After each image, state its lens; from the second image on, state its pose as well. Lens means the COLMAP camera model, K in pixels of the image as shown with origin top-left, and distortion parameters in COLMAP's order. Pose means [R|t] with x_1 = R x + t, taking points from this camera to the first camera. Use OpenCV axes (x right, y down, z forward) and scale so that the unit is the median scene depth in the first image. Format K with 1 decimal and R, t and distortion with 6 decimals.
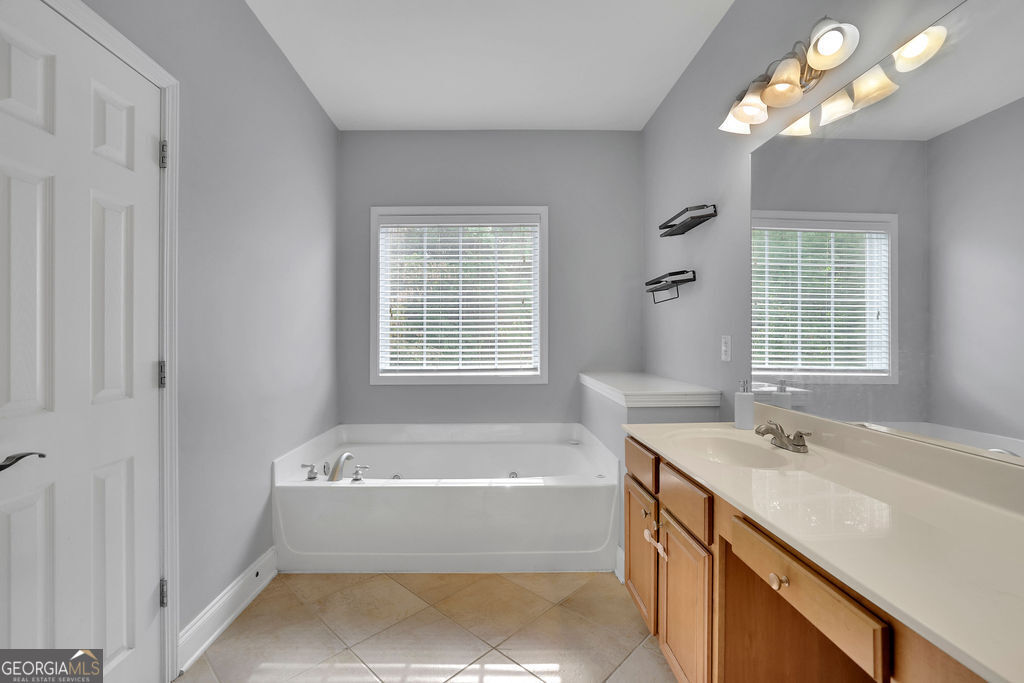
lens RADIAL K [[454.2, 0, 509.0], [0, 454.2, 344.3], [0, 0, 1]] dist [-0.026297, 0.006550]
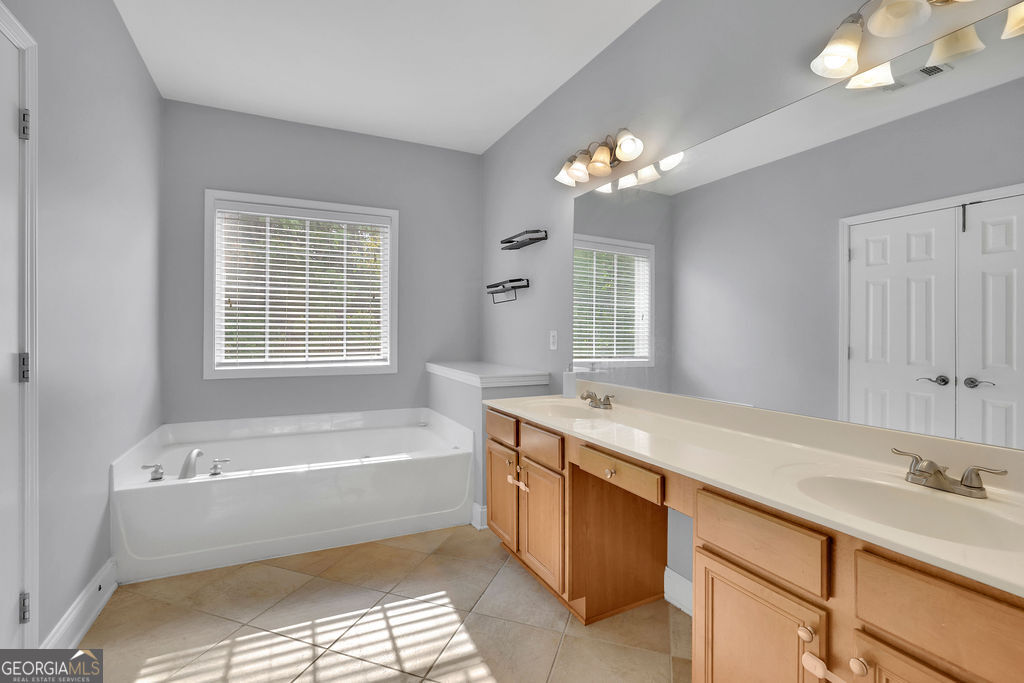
lens RADIAL K [[454.2, 0, 509.2], [0, 454.2, 337.5], [0, 0, 1]] dist [-0.026297, 0.006550]
pose [[0.914134, 0.004341, 0.405389, -0.160478], [-0.004098, 0.999991, -0.001468, 0.003210], [-0.405392, -0.000319, 0.914143, -0.151171]]
